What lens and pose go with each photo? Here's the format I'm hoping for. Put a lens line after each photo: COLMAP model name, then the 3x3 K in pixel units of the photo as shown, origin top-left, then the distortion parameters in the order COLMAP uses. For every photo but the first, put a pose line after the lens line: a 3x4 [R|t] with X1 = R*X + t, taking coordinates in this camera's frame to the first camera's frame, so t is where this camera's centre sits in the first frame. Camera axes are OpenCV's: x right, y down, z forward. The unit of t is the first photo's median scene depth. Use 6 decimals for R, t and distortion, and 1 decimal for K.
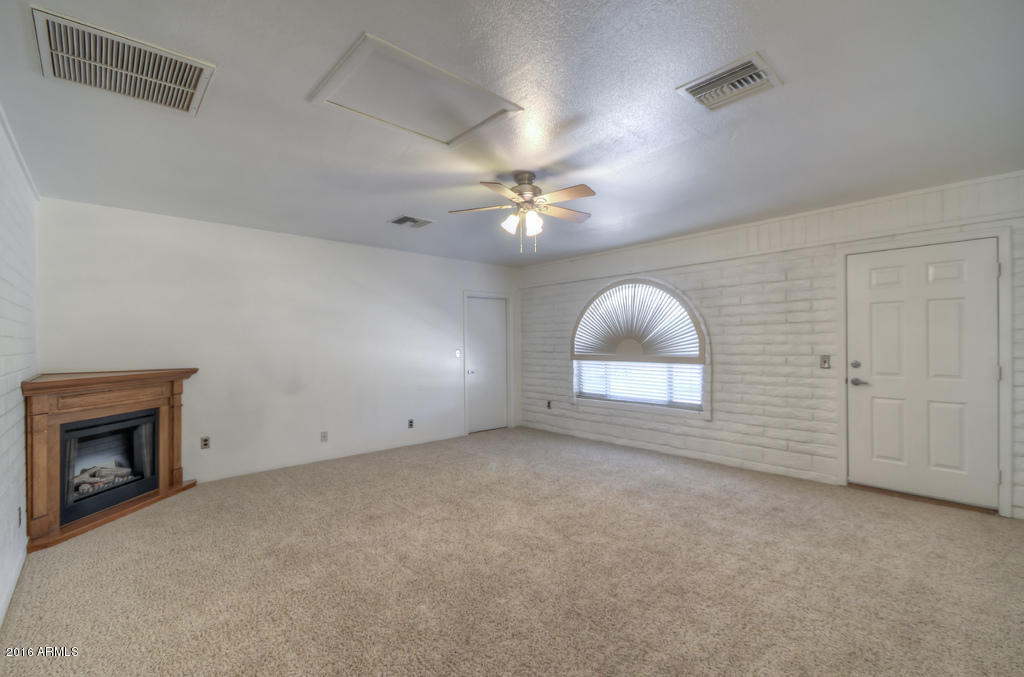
lens RADIAL K [[454.1, 0, 514.5], [0, 454.1, 341.5], [0, 0, 1]] dist [0.001454, 0.000042]
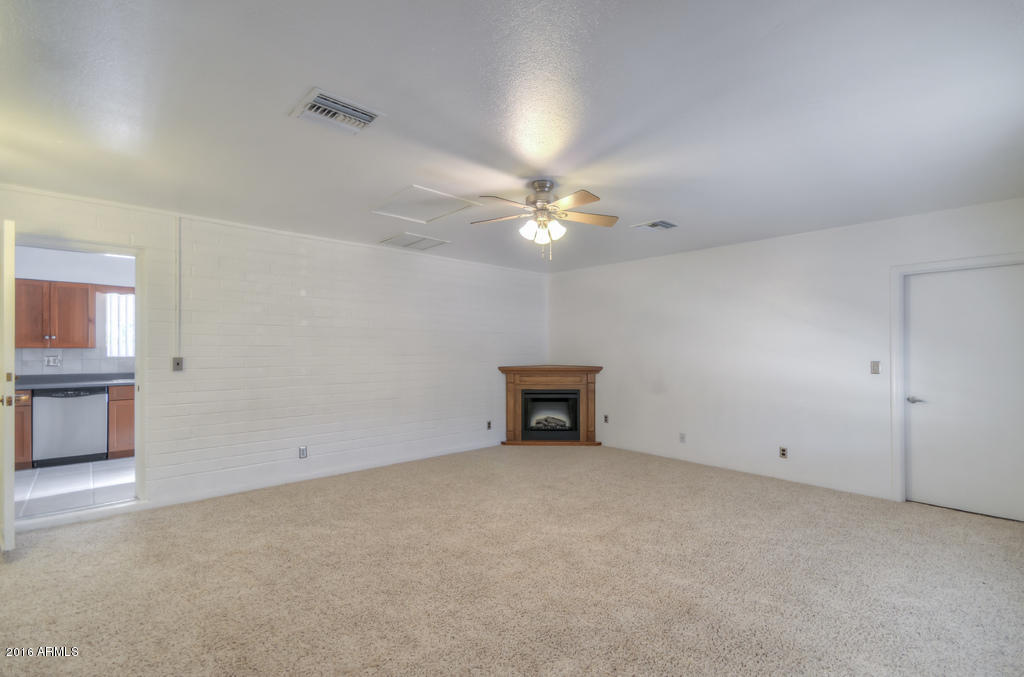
lens RADIAL K [[454.1, 0, 514.5], [0, 454.1, 341.5], [0, 0, 1]] dist [0.001454, 0.000042]
pose [[-0.000514, -0.008087, -0.999967, 0.796026], [0.005922, 0.999950, -0.008090, -0.012330], [0.999982, -0.005926, -0.000466, 0.750506]]
